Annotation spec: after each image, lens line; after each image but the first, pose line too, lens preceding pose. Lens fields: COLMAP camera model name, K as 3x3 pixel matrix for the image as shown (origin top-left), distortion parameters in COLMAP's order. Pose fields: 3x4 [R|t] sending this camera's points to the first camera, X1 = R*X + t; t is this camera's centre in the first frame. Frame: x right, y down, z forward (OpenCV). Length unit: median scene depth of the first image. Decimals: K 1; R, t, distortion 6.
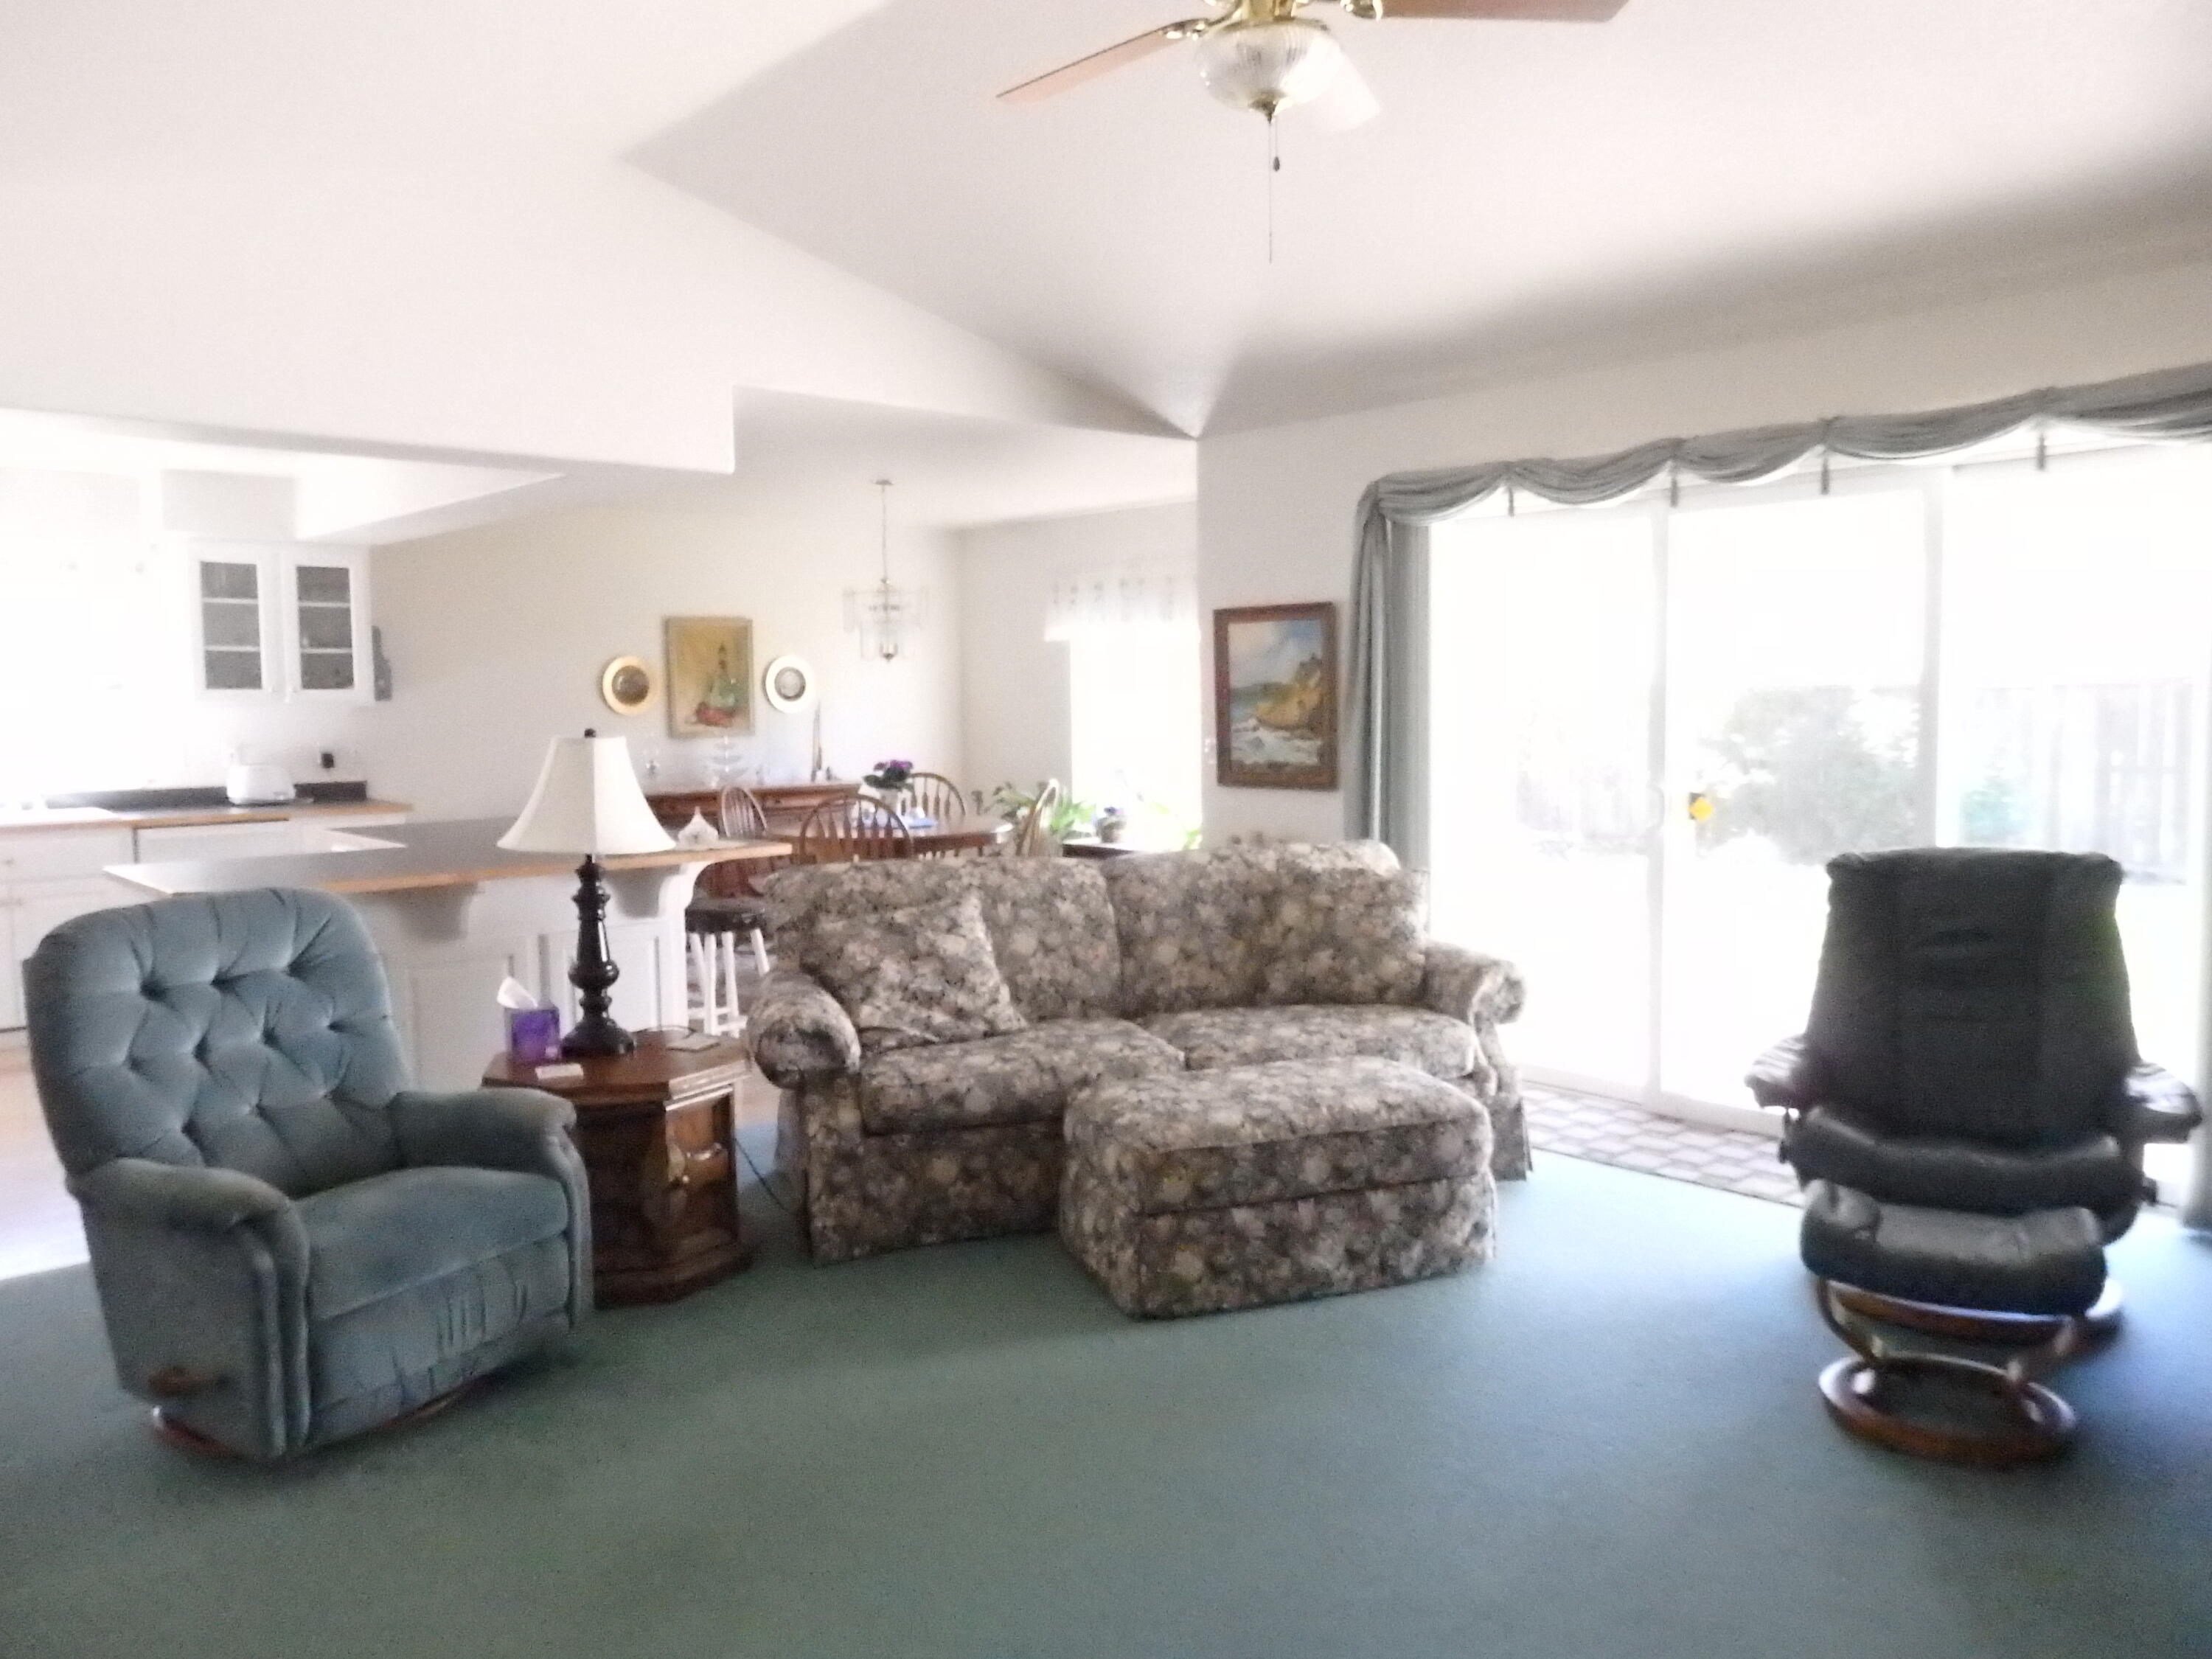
lens RADIAL K [[1643.4, 0, 1103.8], [0, 1643.4, 802.3], [0, 0, 1]] dist [-0.009211, -0.001916]
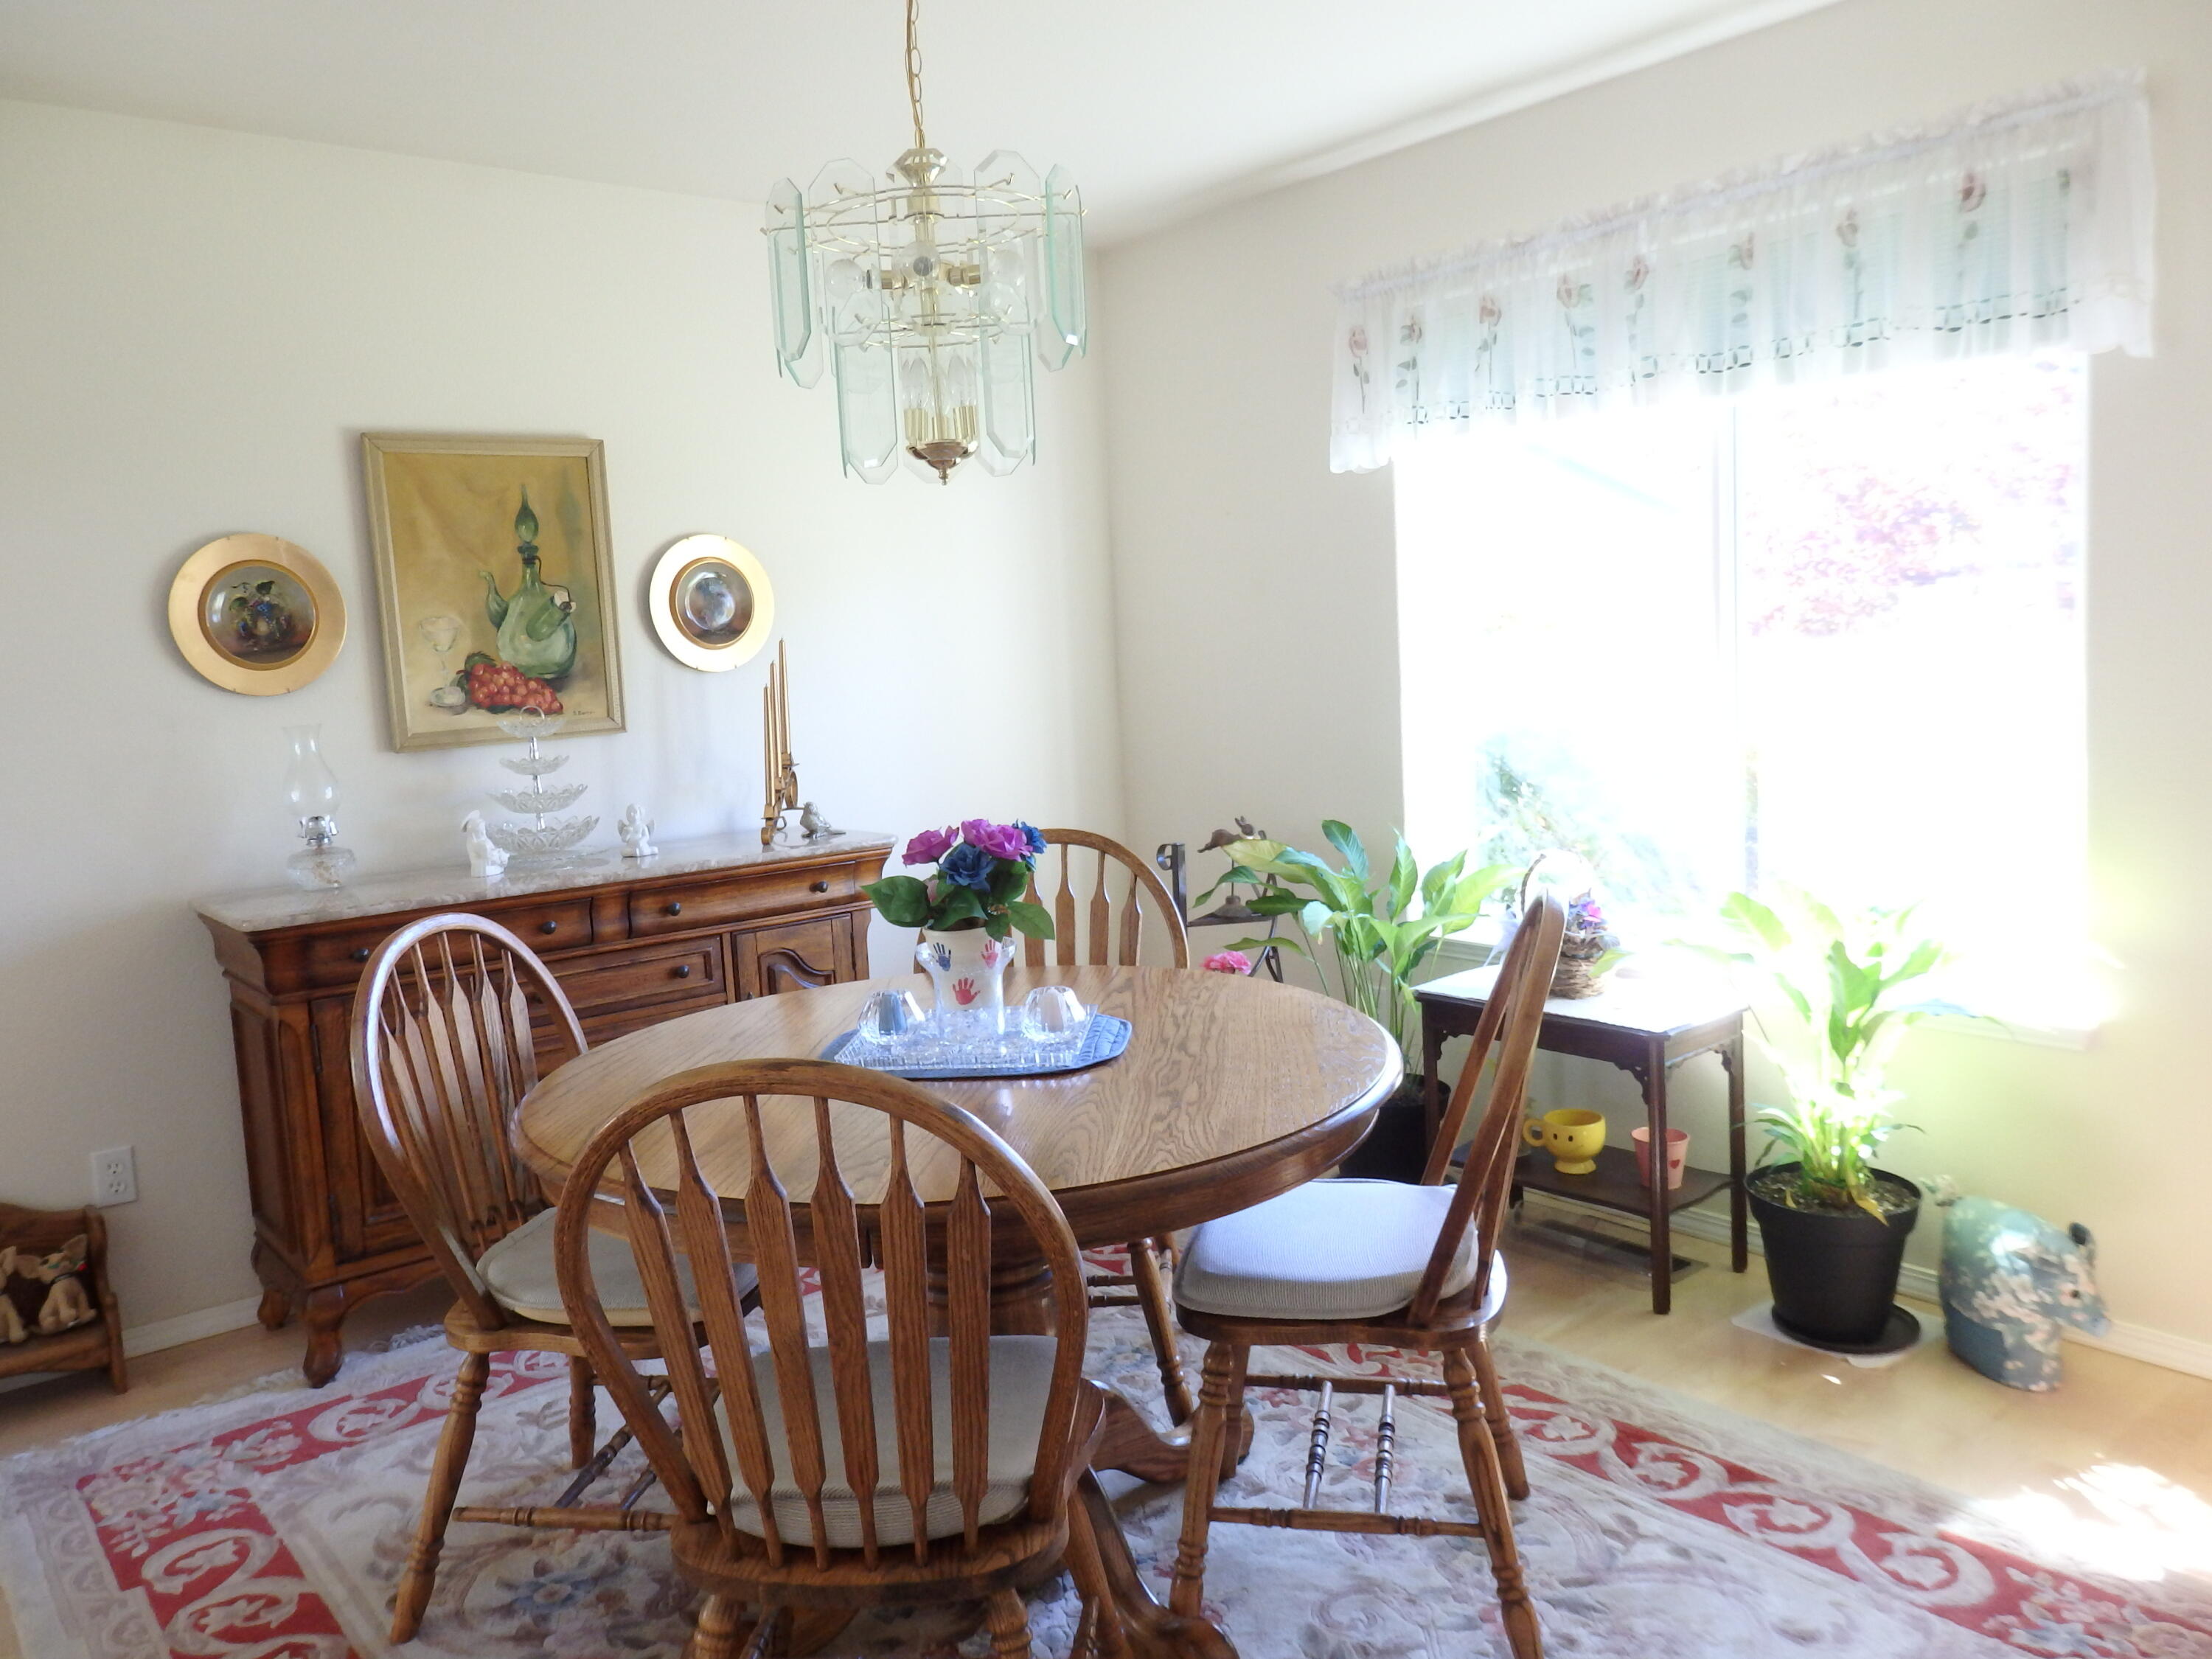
lens RADIAL K [[1643.4, 0, 1103.8], [0, 1643.4, 802.3], [0, 0, 1]] dist [-0.009211, -0.001916]
pose [[0.998468, -0.031158, -0.045729, -0.079986], [0.032468, 0.999075, 0.028185, -0.032165], [0.044809, -0.029626, 0.998556, 0.622562]]
